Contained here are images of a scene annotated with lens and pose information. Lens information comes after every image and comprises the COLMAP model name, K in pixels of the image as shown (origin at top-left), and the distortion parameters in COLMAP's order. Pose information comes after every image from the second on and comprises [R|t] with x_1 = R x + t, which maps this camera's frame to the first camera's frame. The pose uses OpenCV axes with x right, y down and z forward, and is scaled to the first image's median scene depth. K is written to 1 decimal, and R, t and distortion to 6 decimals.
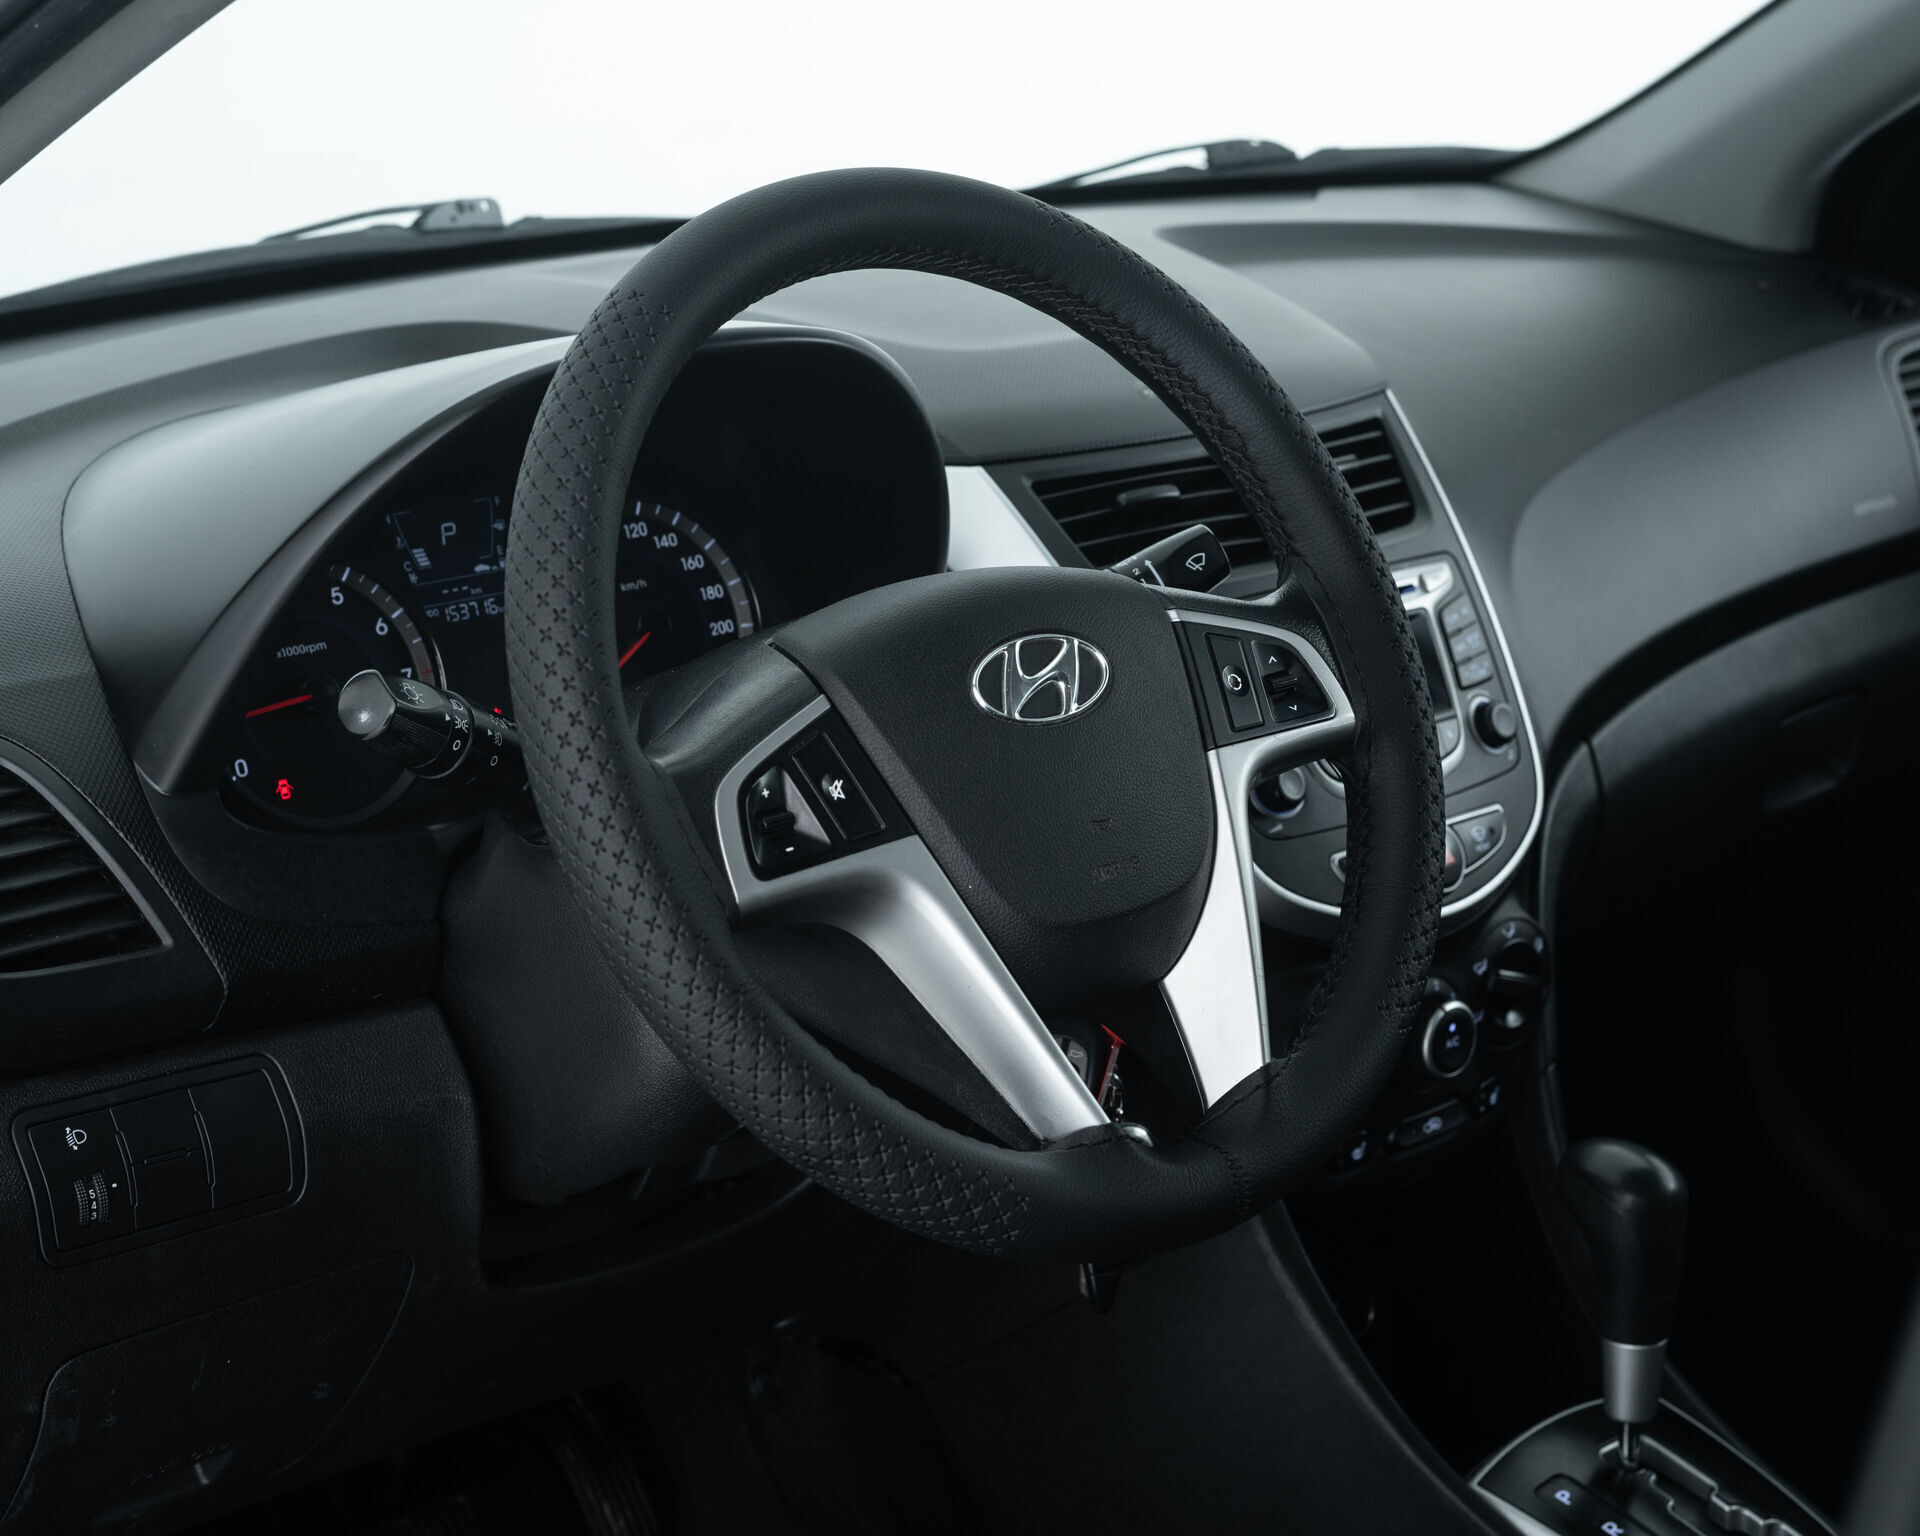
lens RADIAL K [[3426.7, 0, 955.6], [0, 3426.7, 761.0], [0, 0, 1]] dist [-0.128267, 0.045471]
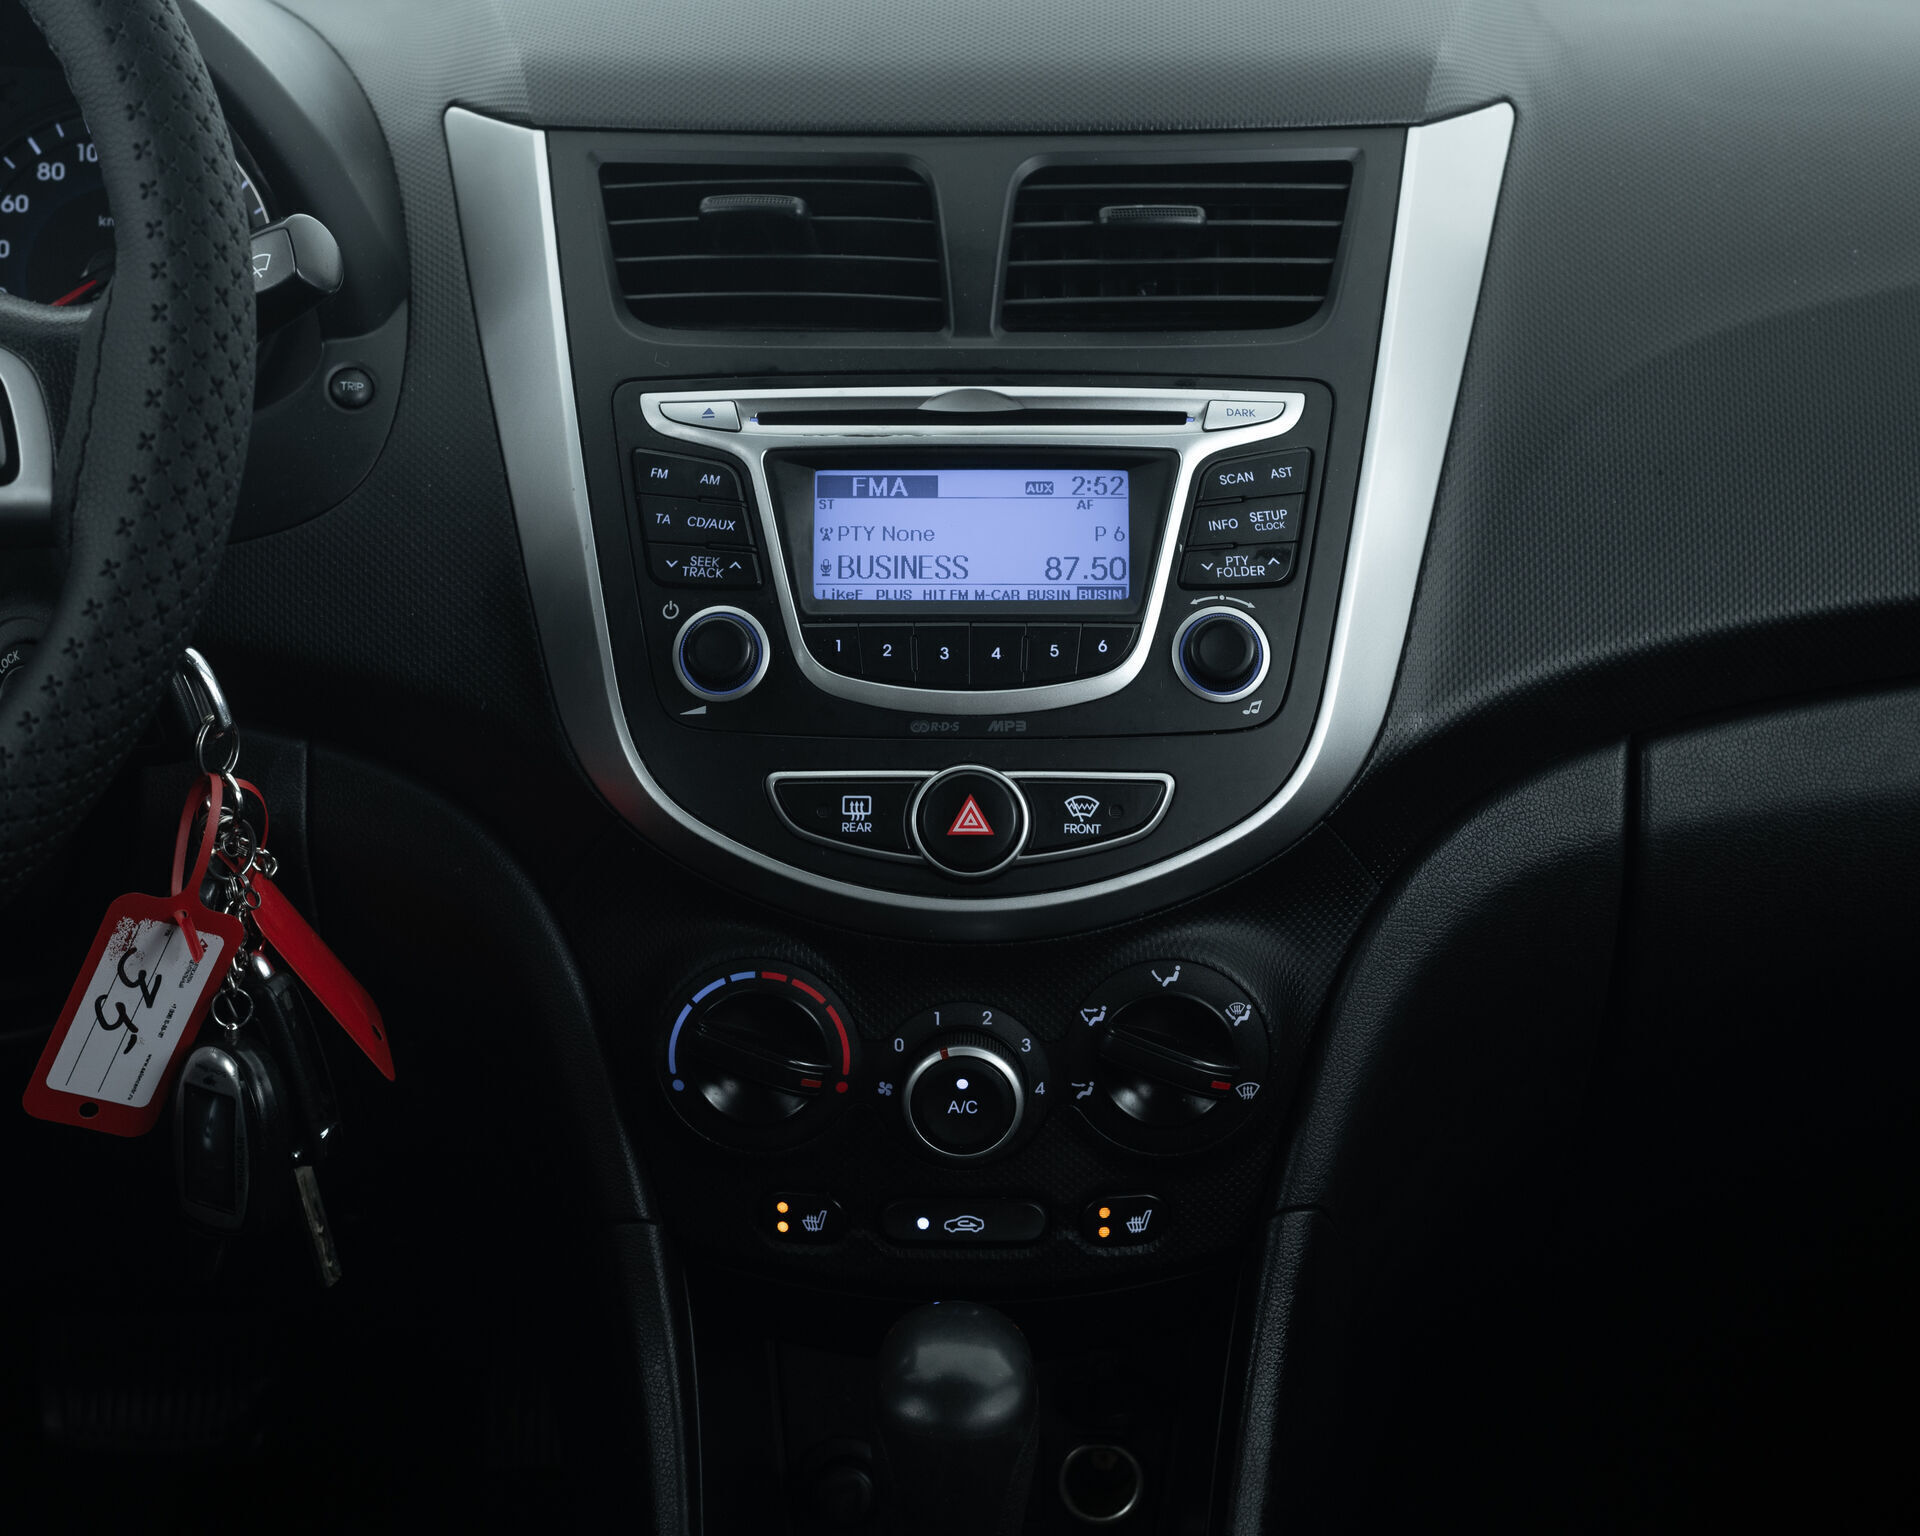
lens RADIAL K [[3790.4, 0, 956.5], [0, 3790.4, 818.0], [0, 0, 1]] dist [-0.131708, 0.041919]
pose [[0.726542, 0.238502, -0.644402, 0.621700], [-0.190554, 0.970979, 0.144530, -0.078144], [0.660171, 0.017786, 0.750905, 0.476191]]
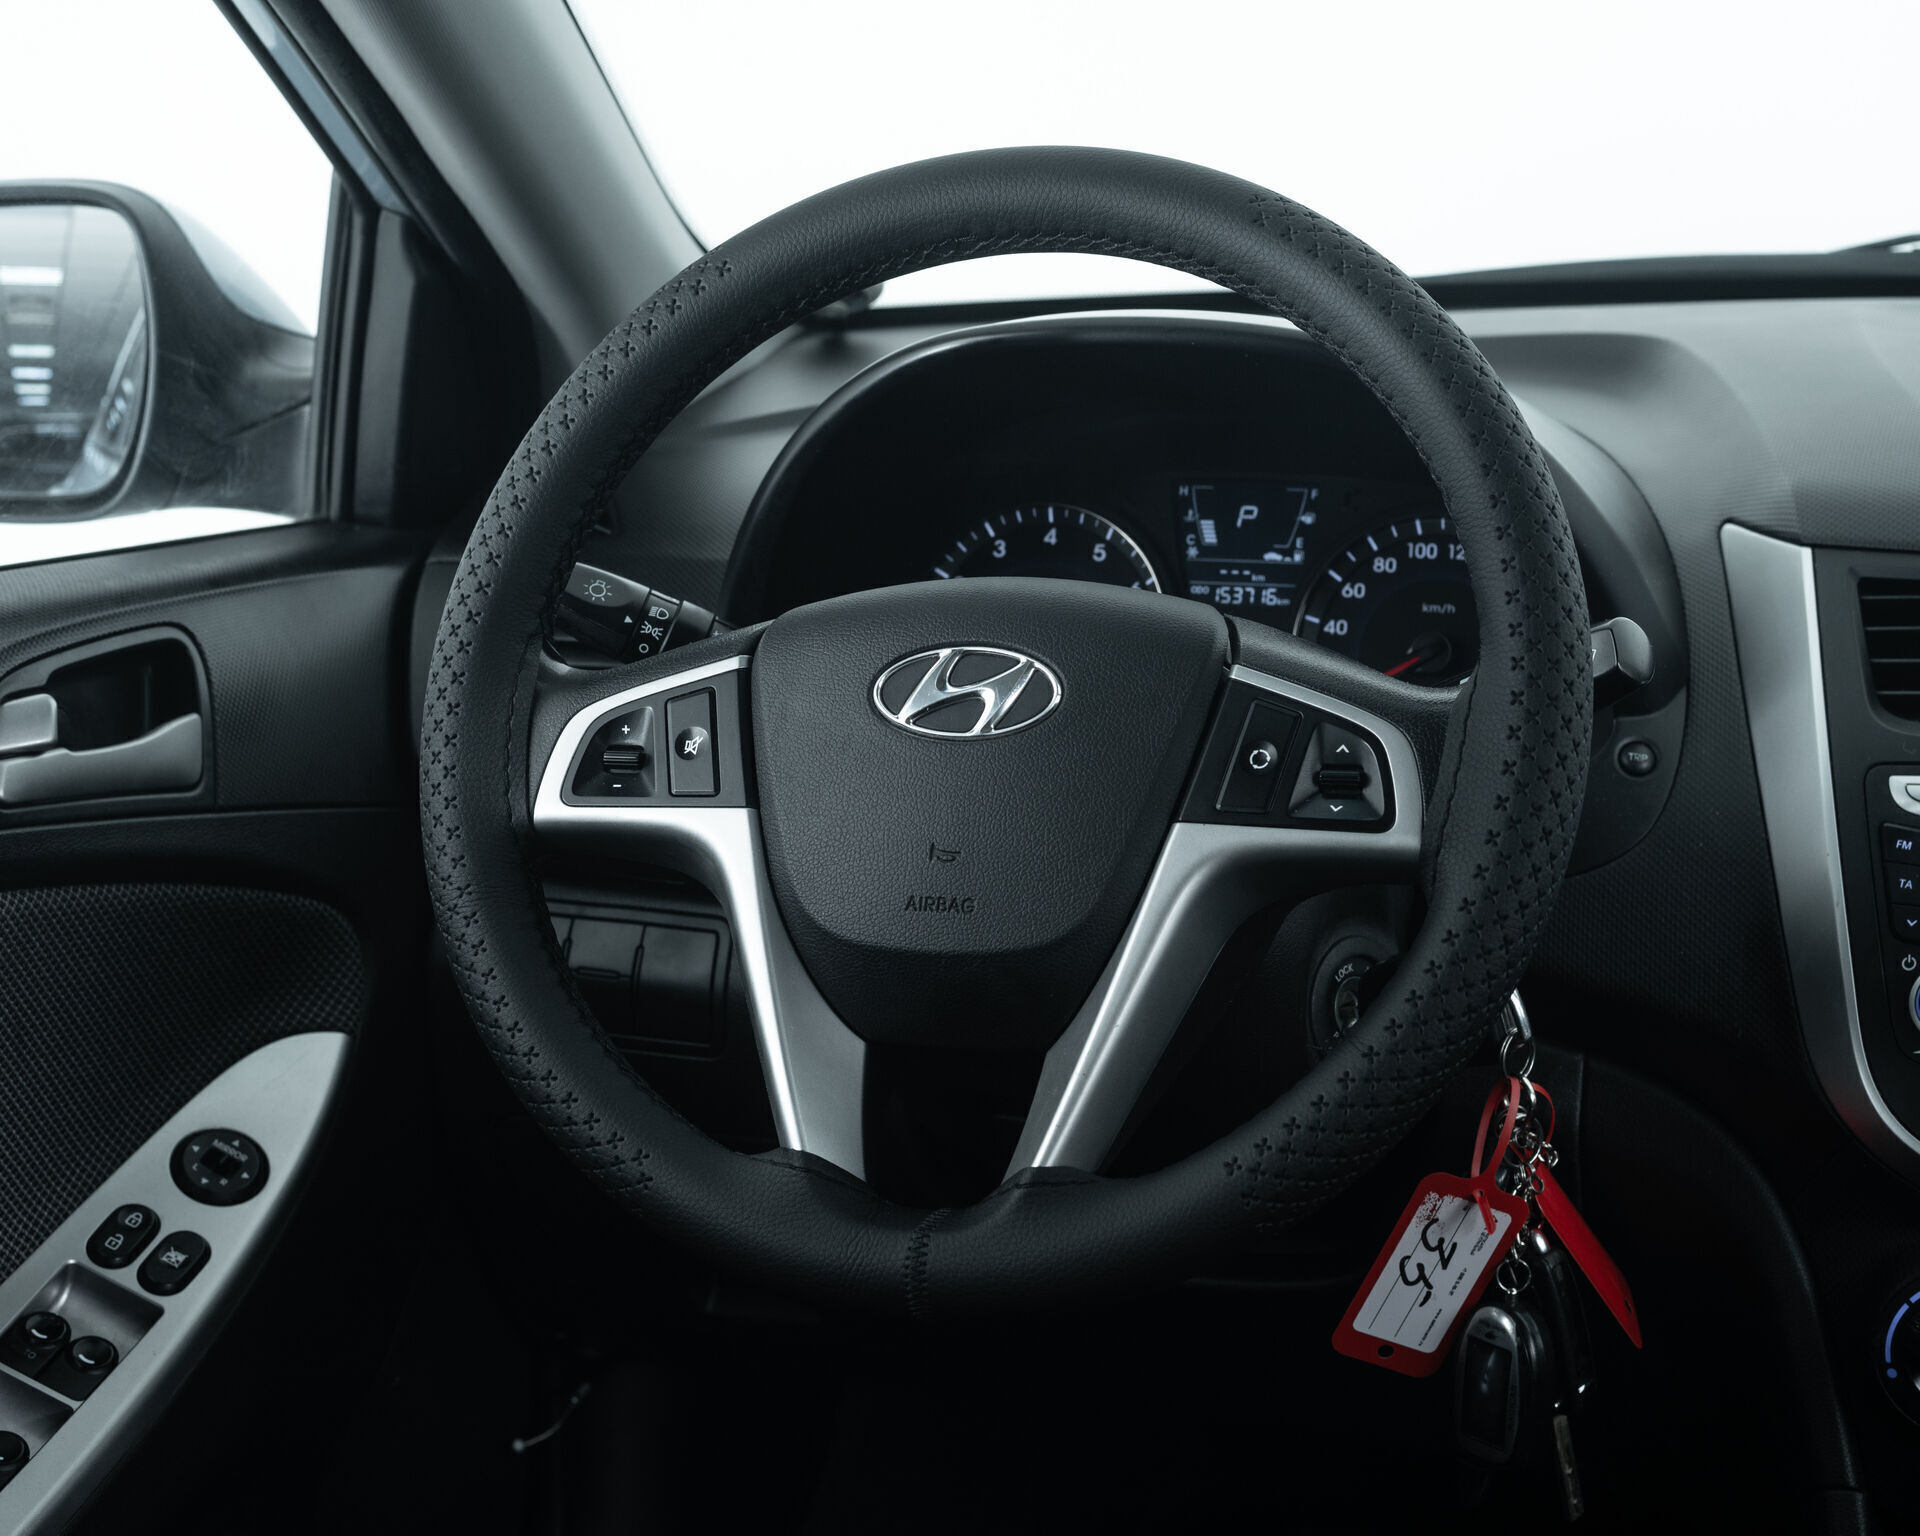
lens RADIAL K [[3426.7, 0, 955.6], [0, 3426.7, 761.0], [0, 0, 1]] dist [-0.128267, 0.045471]
pose [[0.478503, 0.197486, -0.855590, 0.642841], [-0.209313, 0.971946, 0.107281, -0.082124], [0.852774, 0.127752, 0.506415, 0.410684]]
